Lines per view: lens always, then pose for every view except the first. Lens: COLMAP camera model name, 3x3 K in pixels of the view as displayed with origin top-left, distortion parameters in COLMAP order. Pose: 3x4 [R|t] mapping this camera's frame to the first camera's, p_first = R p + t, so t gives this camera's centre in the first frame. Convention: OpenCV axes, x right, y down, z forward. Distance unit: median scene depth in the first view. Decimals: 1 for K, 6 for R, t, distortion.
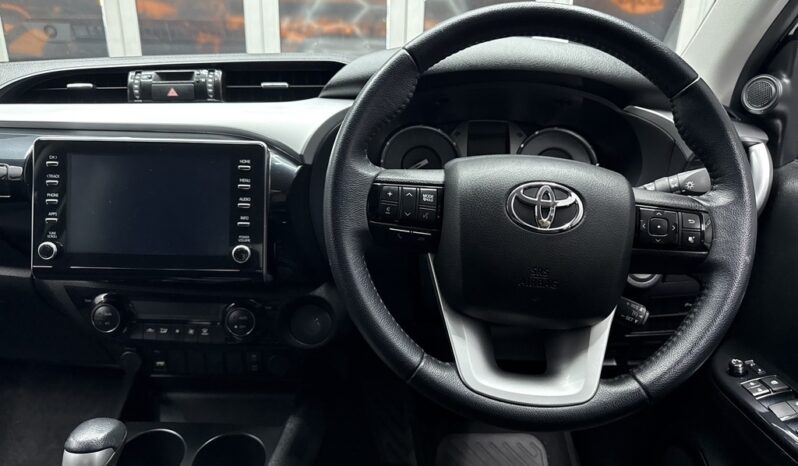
lens RADIAL K [[594.5, 0, 399.1], [0, 594.5, 232.8], [0, 0, 1]] dist [0.008207, -0.008805]
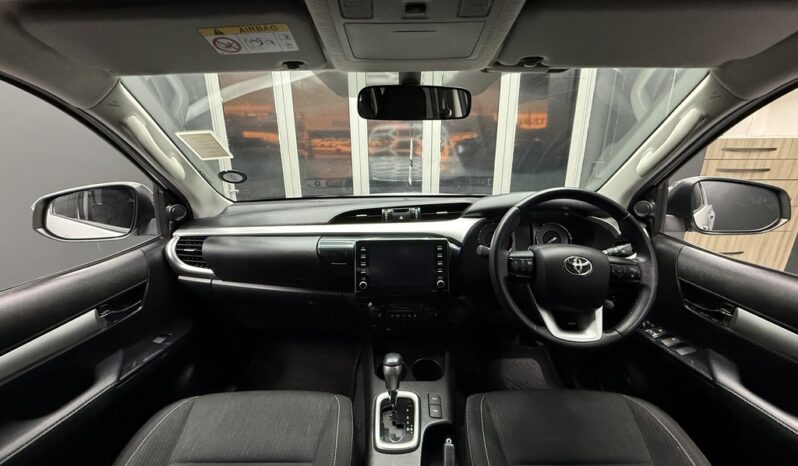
lens RADIAL K [[324.1, 0, 398.2], [0, 324.1, 233.4], [0, 0, 1]] dist [-0.002828, -0.000050]
pose [[0.999193, -0.034036, -0.021313, -0.402104], [0.032713, 0.997685, -0.059626, -0.099922], [0.023293, 0.058881, 0.997993, -0.362973]]
